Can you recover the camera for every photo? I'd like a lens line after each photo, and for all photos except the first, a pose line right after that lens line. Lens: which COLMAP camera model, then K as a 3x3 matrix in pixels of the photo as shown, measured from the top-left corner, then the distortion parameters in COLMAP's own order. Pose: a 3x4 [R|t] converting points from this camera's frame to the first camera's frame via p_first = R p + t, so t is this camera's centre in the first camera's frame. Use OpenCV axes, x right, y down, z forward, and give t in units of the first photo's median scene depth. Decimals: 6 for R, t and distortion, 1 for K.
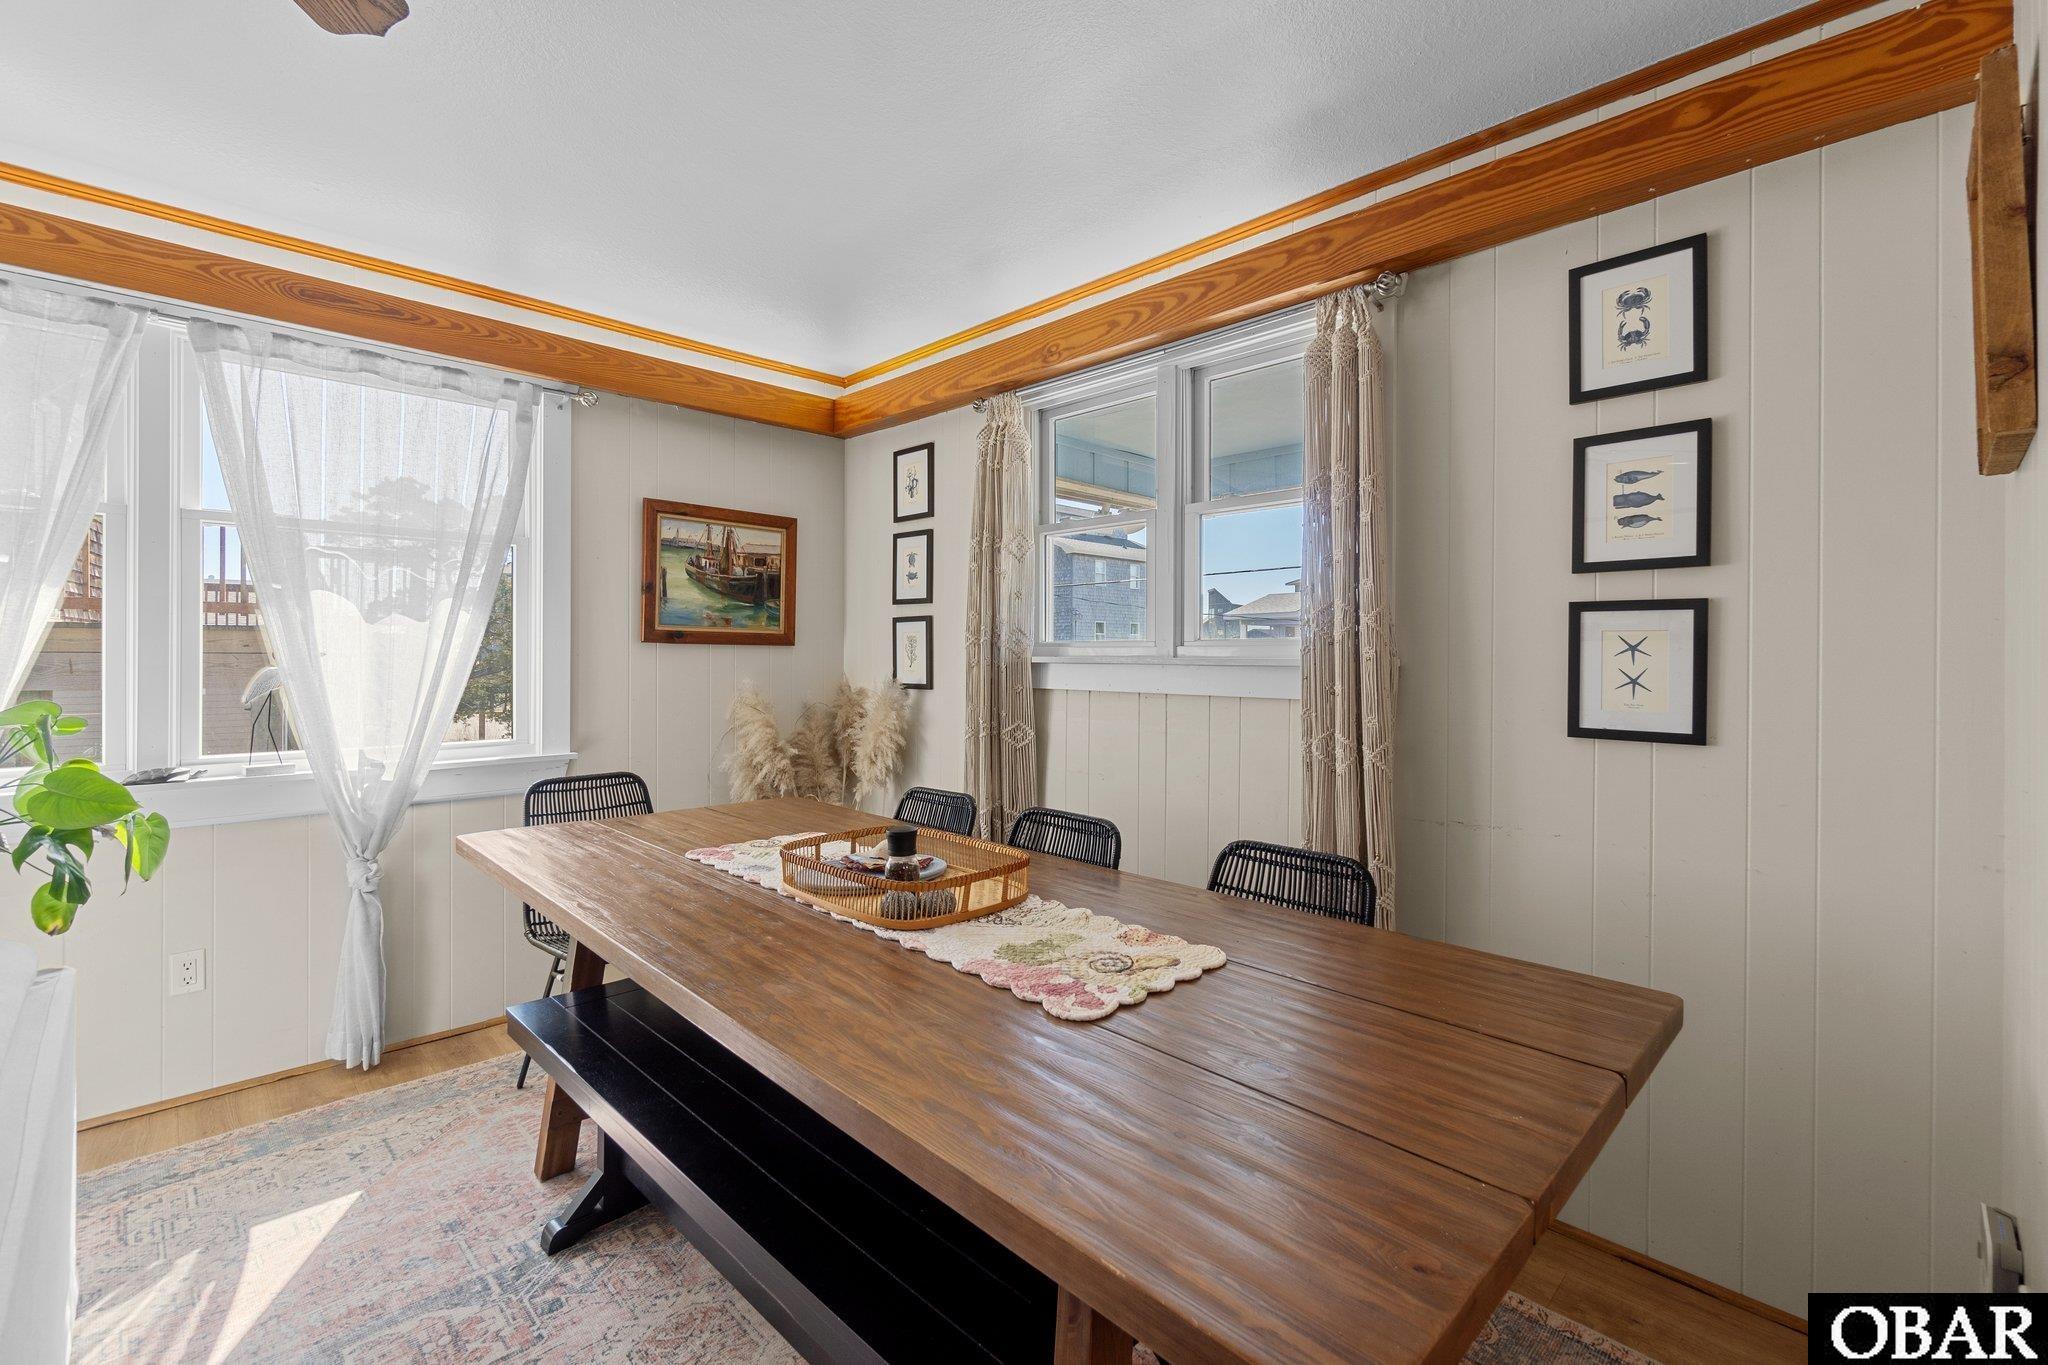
lens RADIAL K [[895.3, 0, 1029.2], [0, 895.3, 641.3], [0, 0, 1]] dist [-0.003470, -0.000499]
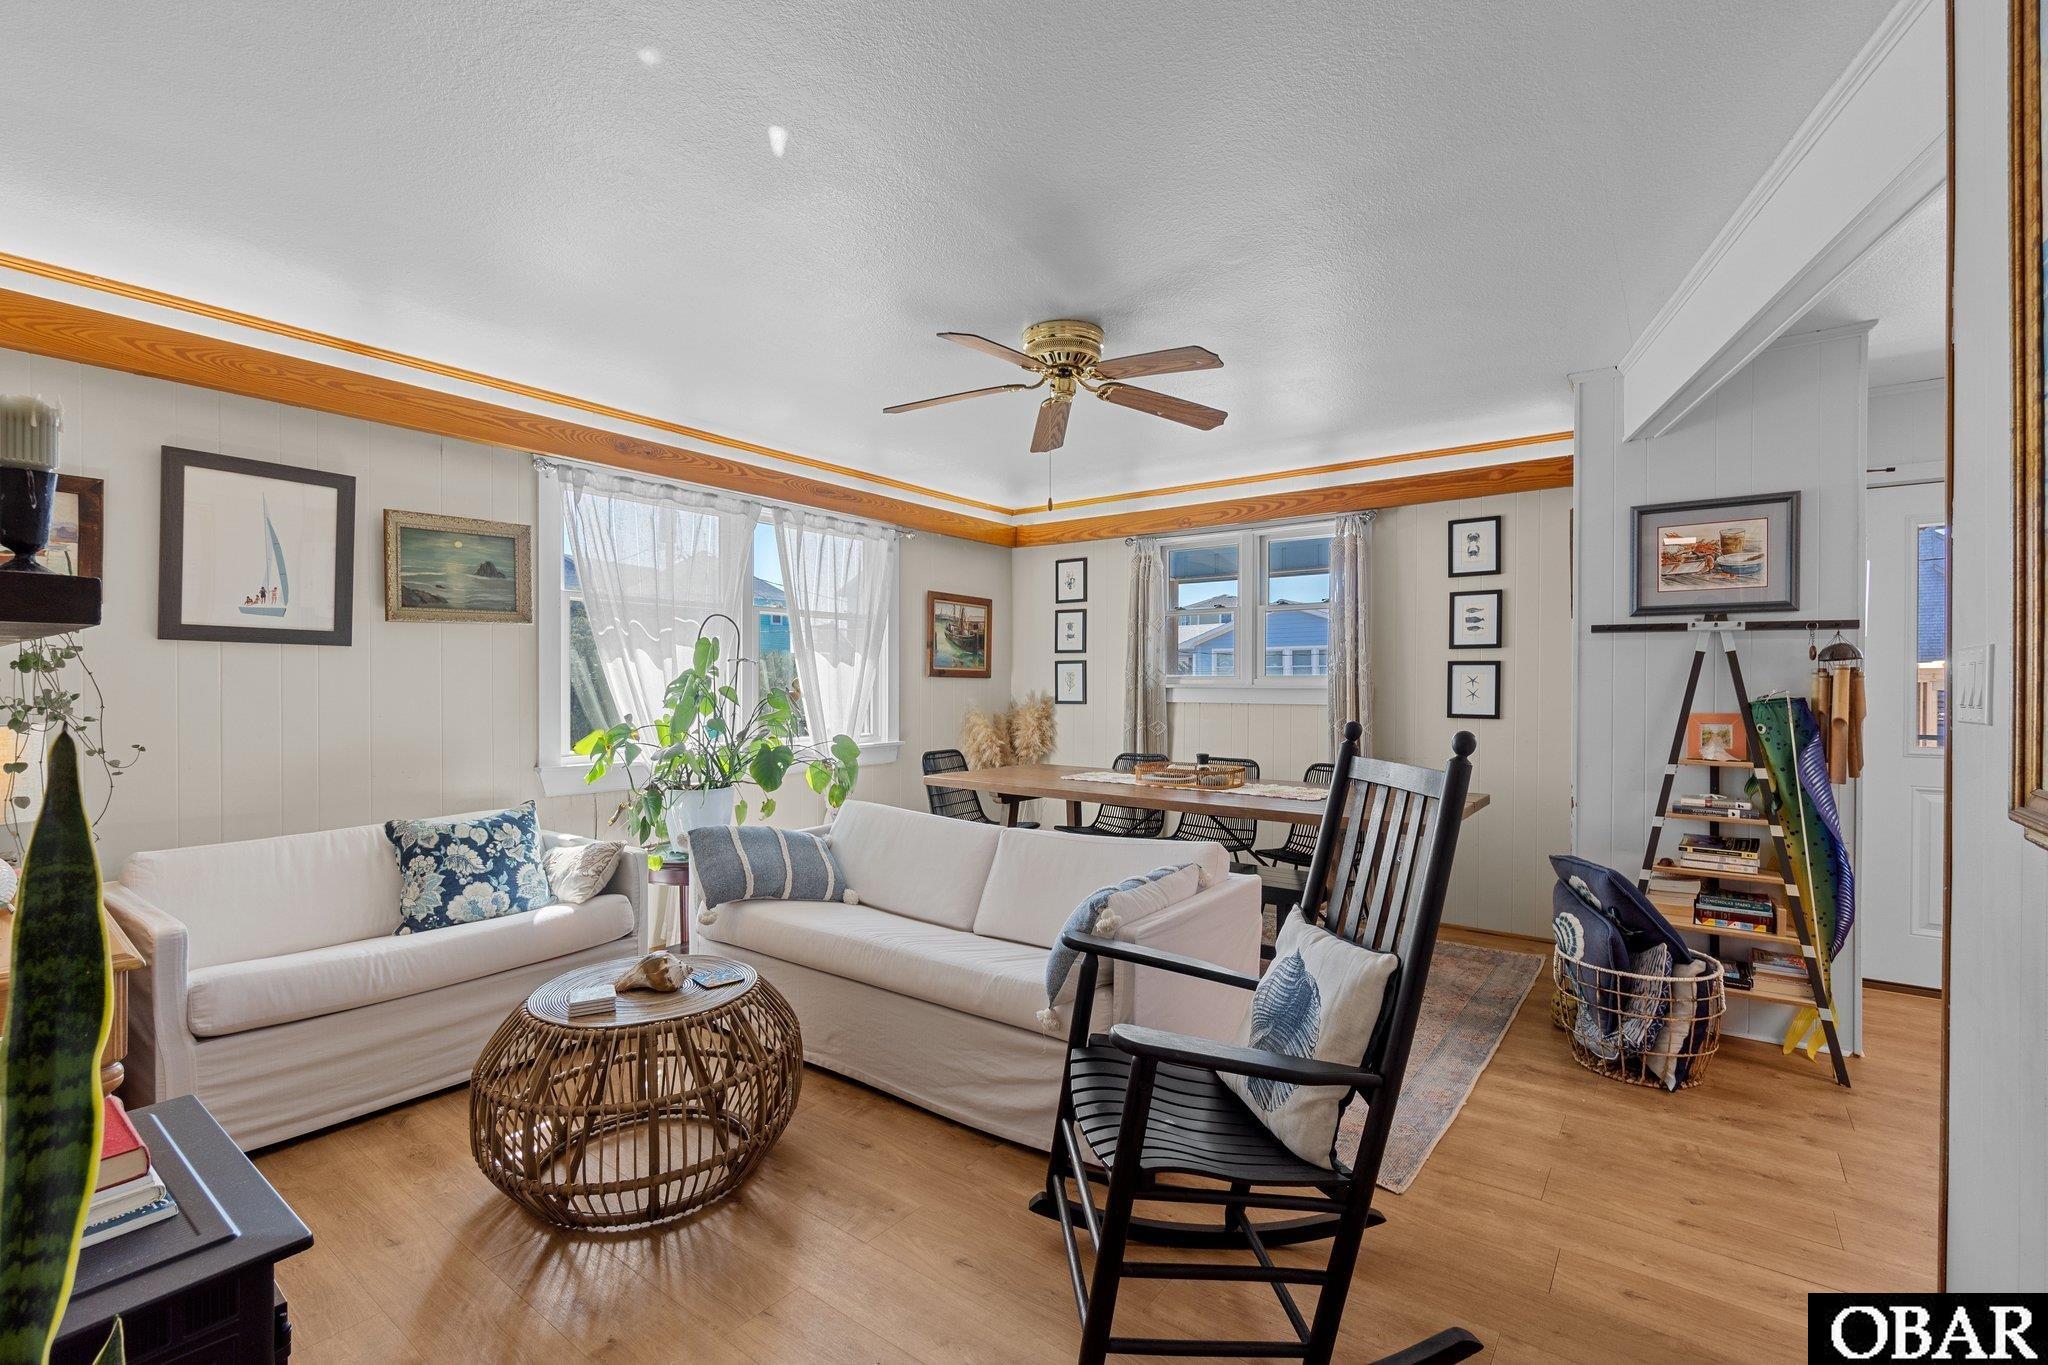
lens RADIAL K [[881.1, 0, 1029.6], [0, 881.1, 673.4], [0, 0, 1]] dist [-0.000505, 0.000112]
pose [[0.990025, -0.000109, 0.140890, -0.516265], [-0.000451, 0.999992, 0.003941, -0.012115], [-0.140889, -0.003965, 0.990017, -0.725752]]
